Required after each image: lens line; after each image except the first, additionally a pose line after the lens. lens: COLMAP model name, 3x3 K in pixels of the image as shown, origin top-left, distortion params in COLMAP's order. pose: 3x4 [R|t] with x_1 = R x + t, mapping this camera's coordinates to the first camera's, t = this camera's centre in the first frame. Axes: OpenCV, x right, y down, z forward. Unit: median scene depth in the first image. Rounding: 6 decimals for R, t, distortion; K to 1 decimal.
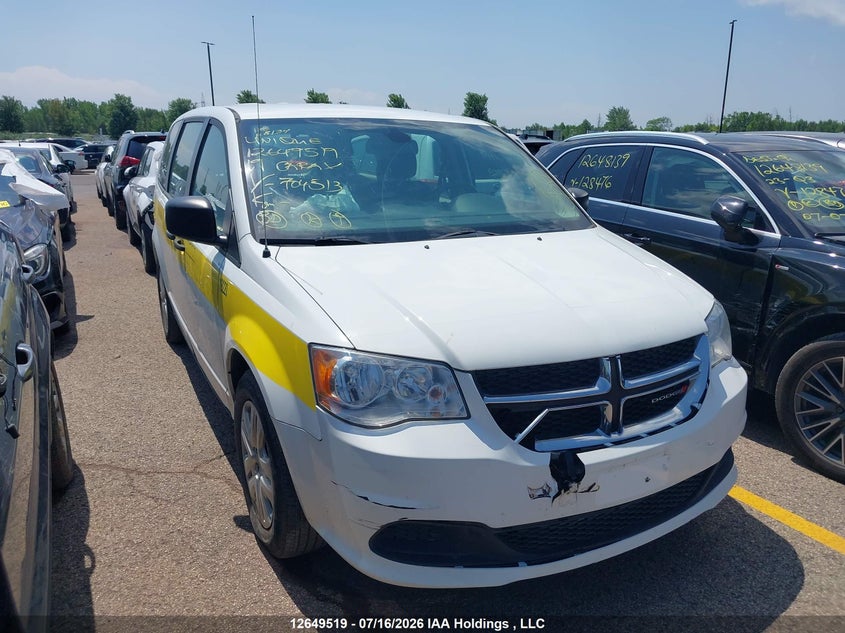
lens RADIAL K [[663.9, 0, 429.8], [0, 663.9, 317.5], [0, 0, 1]] dist [0.044941, -0.070557]
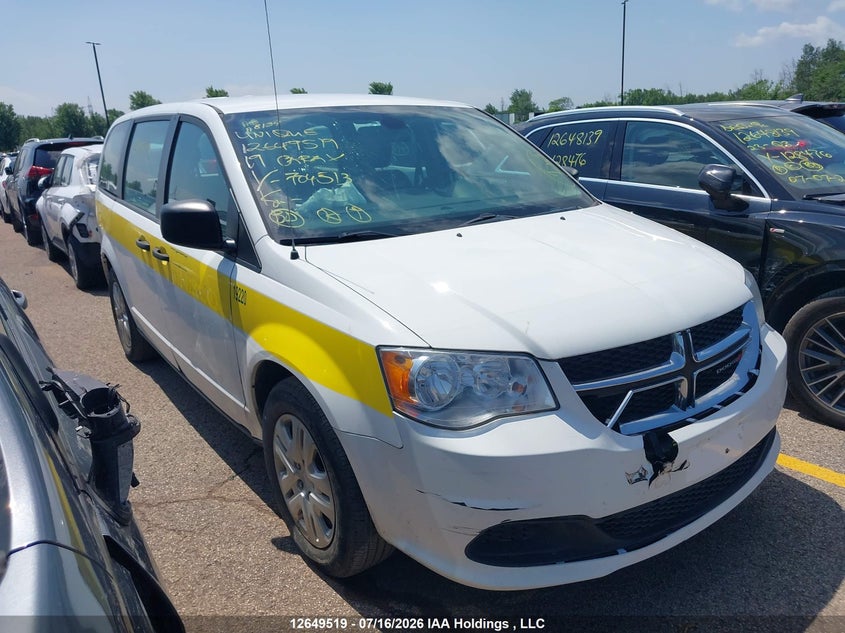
lens RADIAL K [[663.9, 0, 429.8], [0, 663.9, 317.5], [0, 0, 1]] dist [0.044941, -0.070557]
pose [[0.988897, -0.088847, 0.119121, -0.158972], [0.087214, 0.996011, 0.018861, -0.009010], [-0.120322, -0.008263, 0.992701, 0.050560]]
